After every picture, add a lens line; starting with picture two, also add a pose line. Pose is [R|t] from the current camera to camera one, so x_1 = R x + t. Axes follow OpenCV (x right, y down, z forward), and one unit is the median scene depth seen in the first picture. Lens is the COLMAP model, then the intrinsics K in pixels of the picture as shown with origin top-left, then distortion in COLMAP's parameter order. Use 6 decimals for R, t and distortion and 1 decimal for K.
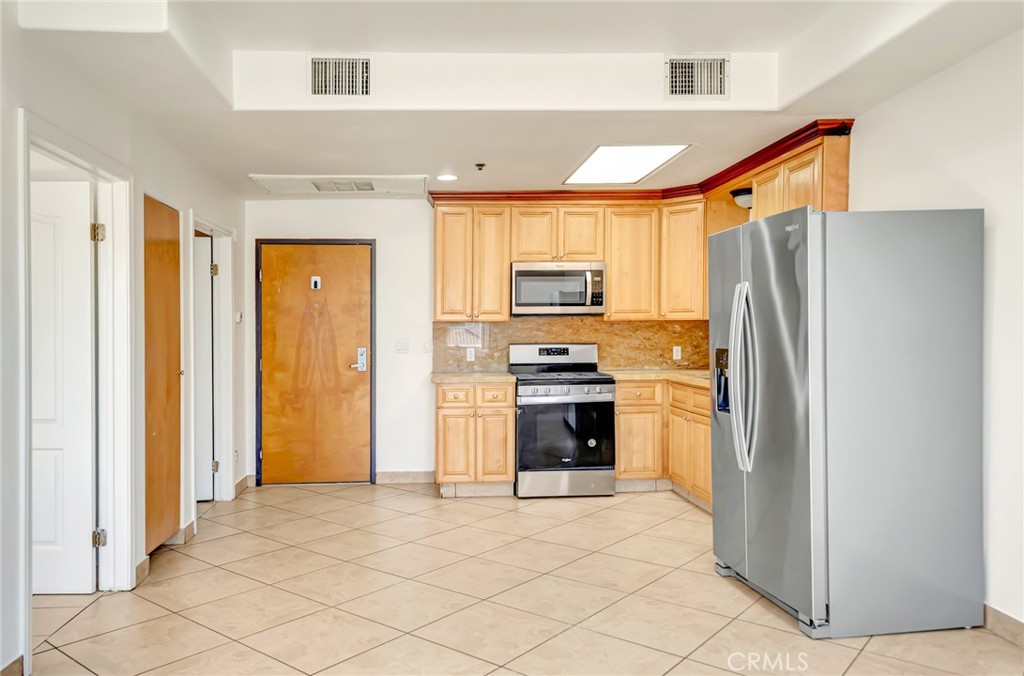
lens RADIAL K [[716.0, 0, 512.0], [0, 716.0, 338.0], [0, 0, 1]] dist [0.034388, -0.000906]
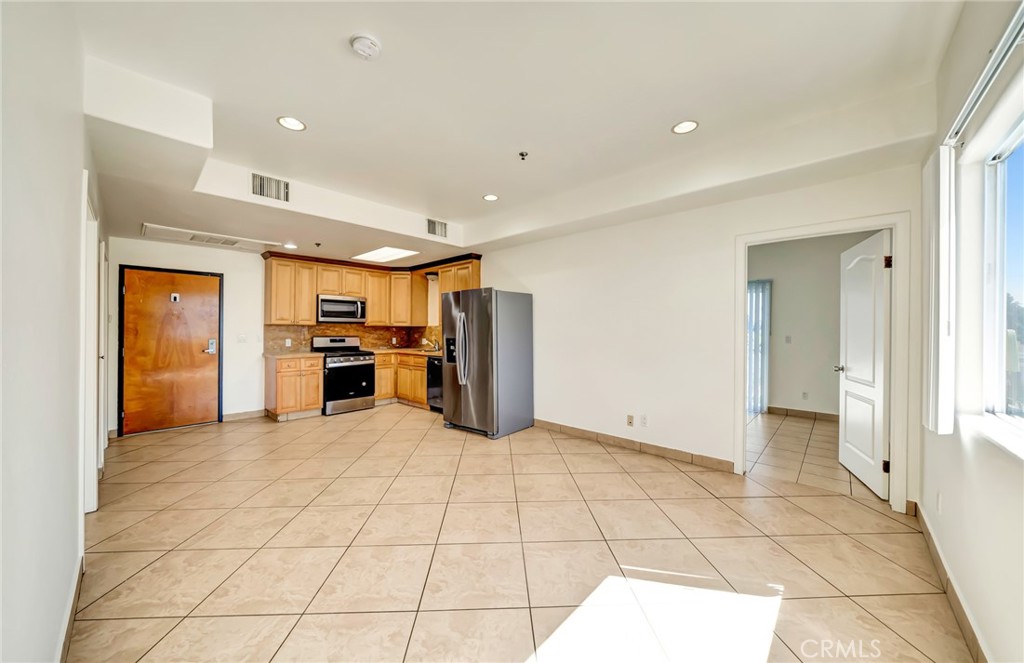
lens RADIAL K [[328.5, 0, 512.0], [0, 328.5, 331.5], [0, 0, 1]] dist [0.000573, 0.000025]
pose [[0.751984, 0.007292, 0.659141, -0.192279], [-0.001044, 0.999951, -0.009872, 0.002207], [-0.659181, 0.006735, 0.751955, -0.007367]]
